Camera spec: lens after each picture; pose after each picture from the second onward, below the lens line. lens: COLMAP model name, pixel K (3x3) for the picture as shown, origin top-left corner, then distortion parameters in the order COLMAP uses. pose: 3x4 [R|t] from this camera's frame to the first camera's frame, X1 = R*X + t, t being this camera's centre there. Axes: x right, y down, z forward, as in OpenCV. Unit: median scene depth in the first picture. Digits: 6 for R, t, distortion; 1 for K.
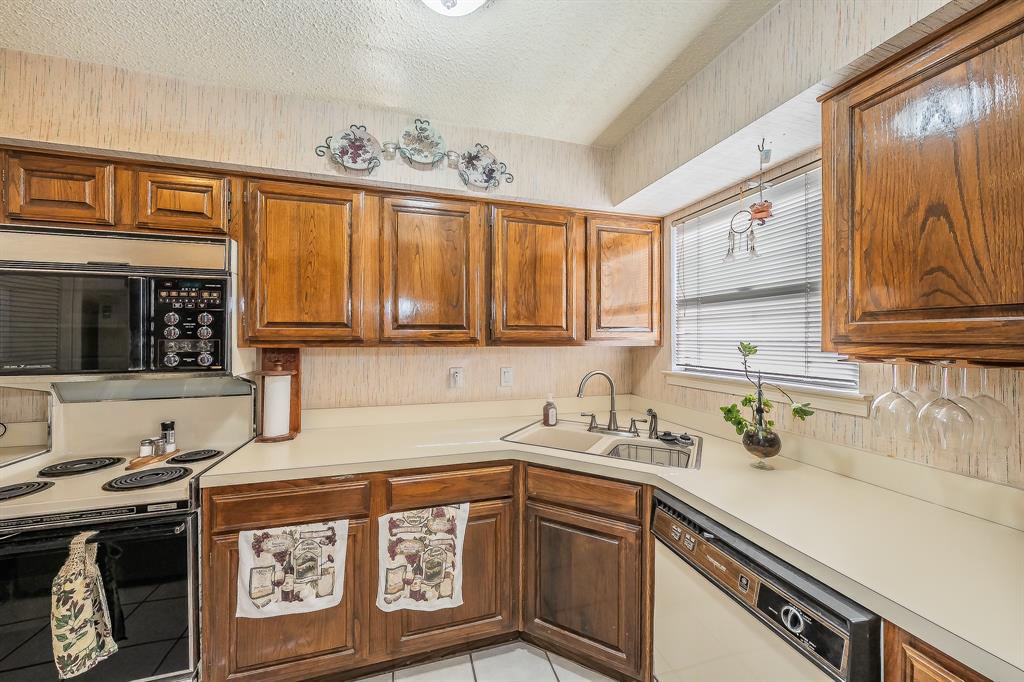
lens RADIAL K [[358.6, 0, 511.0], [0, 358.6, 336.5], [0, 0, 1]] dist [0.000462, 0.000032]
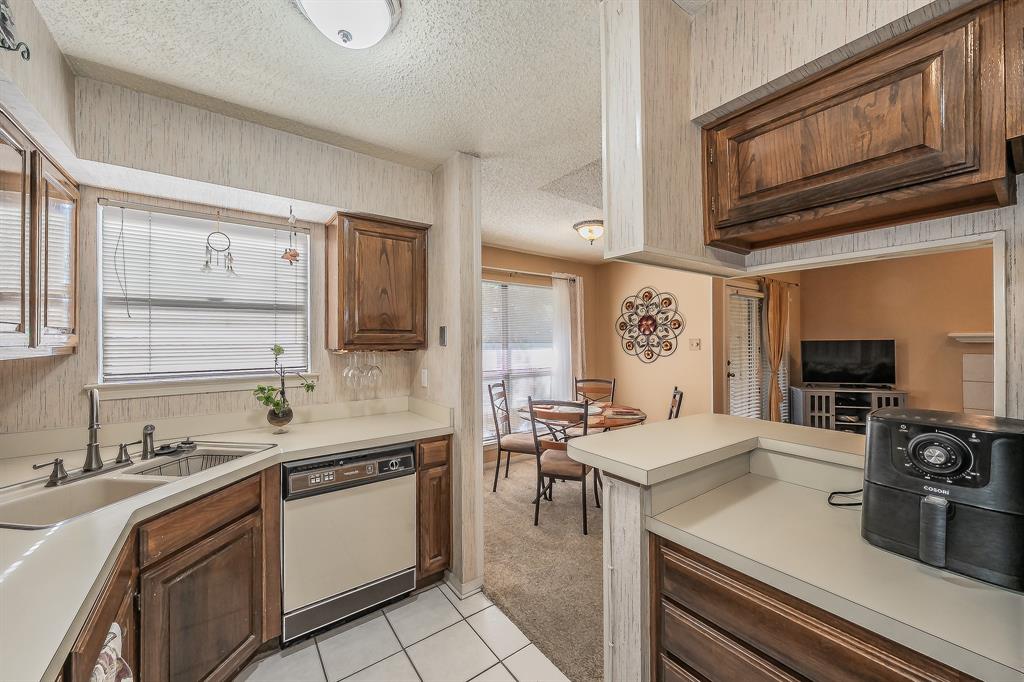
lens RADIAL K [[389.0, 0, 512.8], [0, 389.0, 339.3], [0, 0, 1]] dist [0.000324, 0.000003]
pose [[-0.341317, 0.000644, 0.939948, -0.816148], [-0.001772, 0.999998, -0.001329, -0.005100], [-0.939947, -0.002120, -0.341315, 0.512004]]
